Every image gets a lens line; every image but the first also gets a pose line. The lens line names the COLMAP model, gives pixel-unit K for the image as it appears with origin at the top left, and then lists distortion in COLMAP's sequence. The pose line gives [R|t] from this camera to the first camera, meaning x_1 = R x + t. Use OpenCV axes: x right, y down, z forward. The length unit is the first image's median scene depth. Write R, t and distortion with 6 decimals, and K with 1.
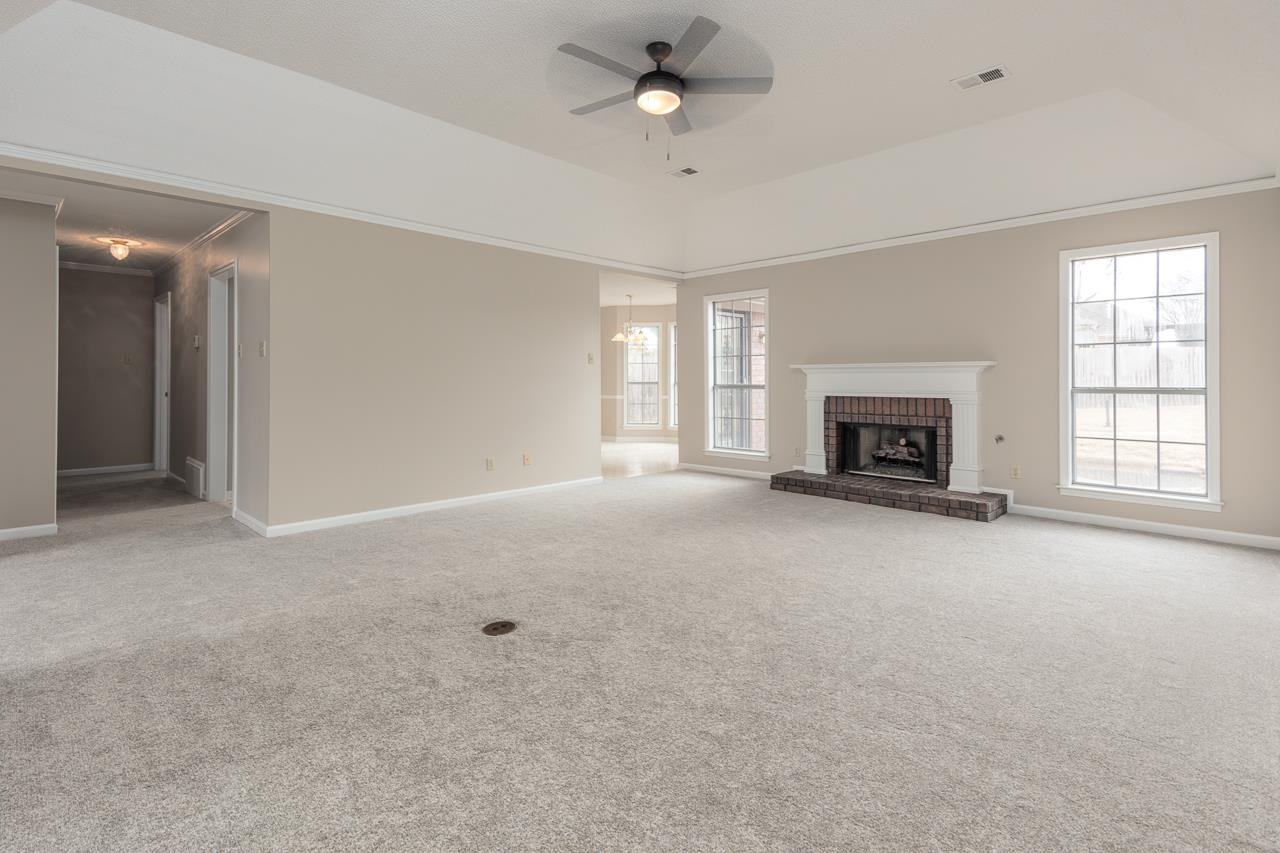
lens RADIAL K [[615.3, 0, 627.4], [0, 615.3, 373.0], [0, 0, 1]] dist [0.036487, -0.000108]
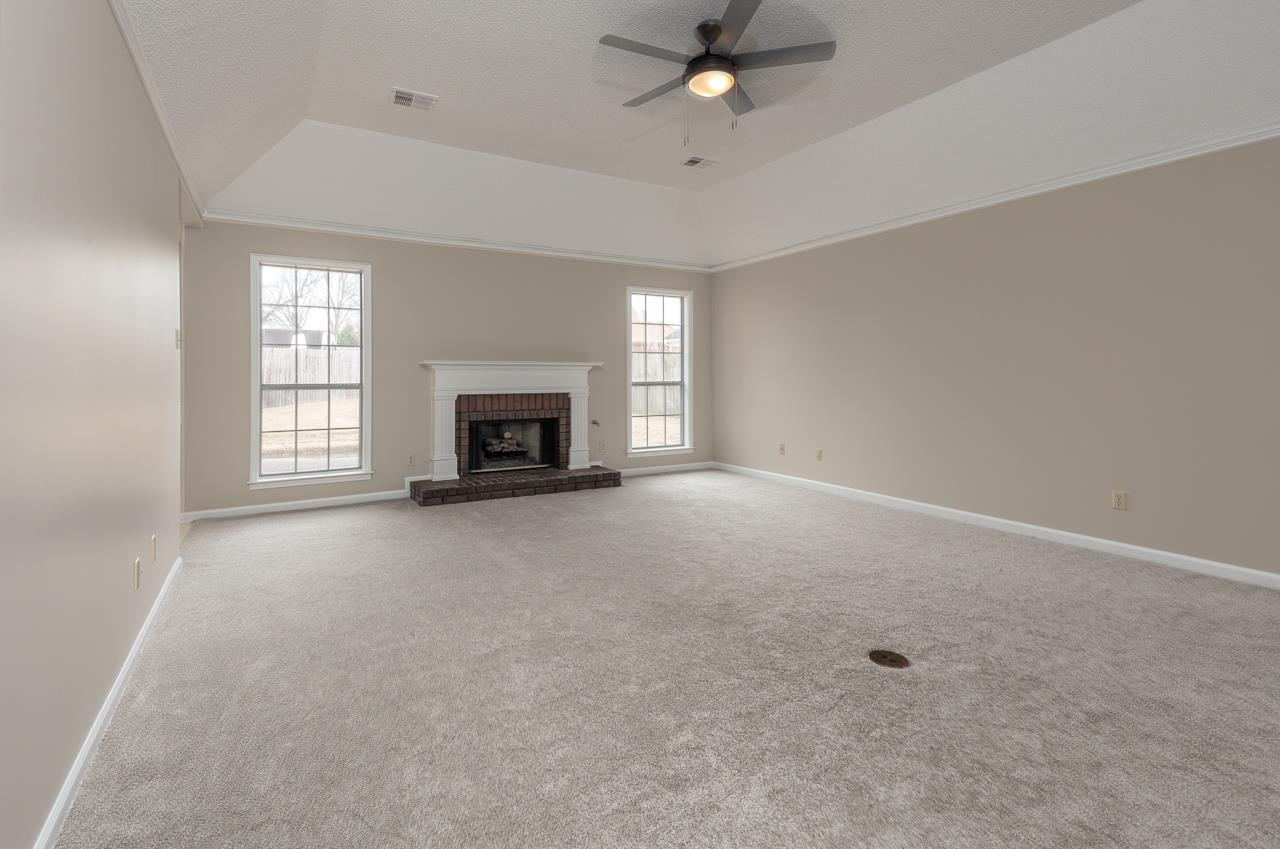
lens RADIAL K [[615.3, 0, 627.4], [0, 615.3, 371.0], [0, 0, 1]] dist [0.036487, -0.000108]
pose [[0.254772, 0.008679, 0.966962, -0.524761], [-0.008782, 0.999939, -0.006661, 0.005171], [-0.966961, -0.006795, 0.254833, 0.518779]]
